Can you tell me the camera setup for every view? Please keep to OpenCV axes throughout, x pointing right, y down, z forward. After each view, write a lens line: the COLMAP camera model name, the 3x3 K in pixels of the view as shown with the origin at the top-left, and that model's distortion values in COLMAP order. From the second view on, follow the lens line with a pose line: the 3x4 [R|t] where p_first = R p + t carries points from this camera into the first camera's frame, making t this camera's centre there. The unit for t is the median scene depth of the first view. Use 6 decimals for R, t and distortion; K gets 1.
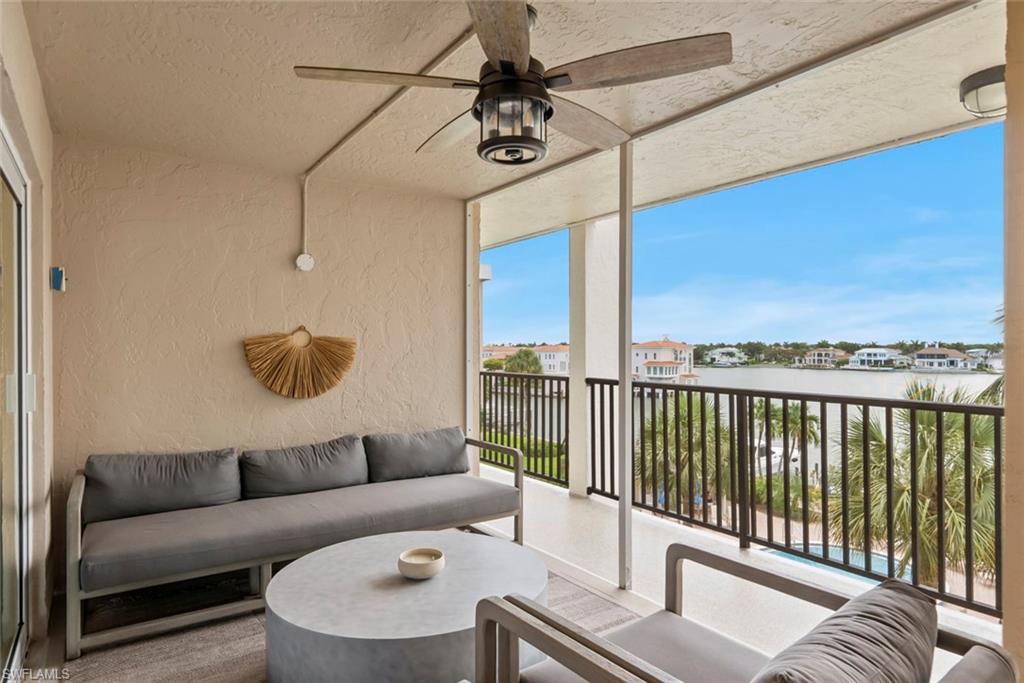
lens RADIAL K [[595.1, 0, 512.0], [0, 595.1, 341.5], [0, 0, 1]] dist [0.000783, 0.000424]
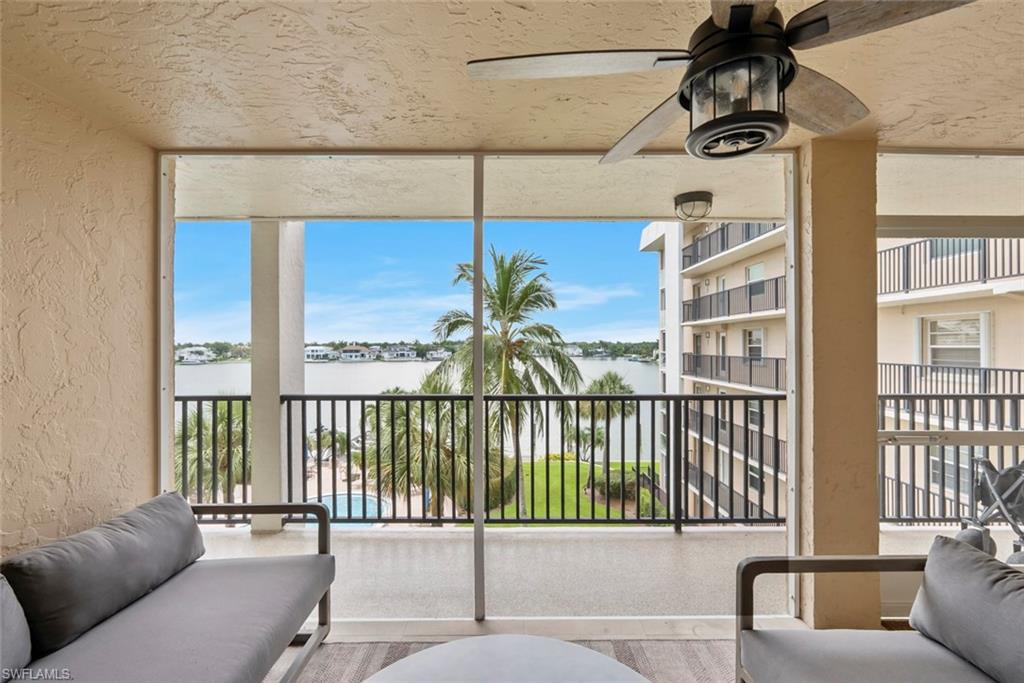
lens RADIAL K [[454.7, 0, 510.3], [0, 454.7, 337.6], [0, 0, 1]] dist [0.001278, 0.000129]
pose [[0.577054, 0.006450, 0.816680, -0.270842], [0.000618, 0.999965, -0.008335, -0.021322], [-0.816706, 0.005315, 0.577030, 0.384466]]
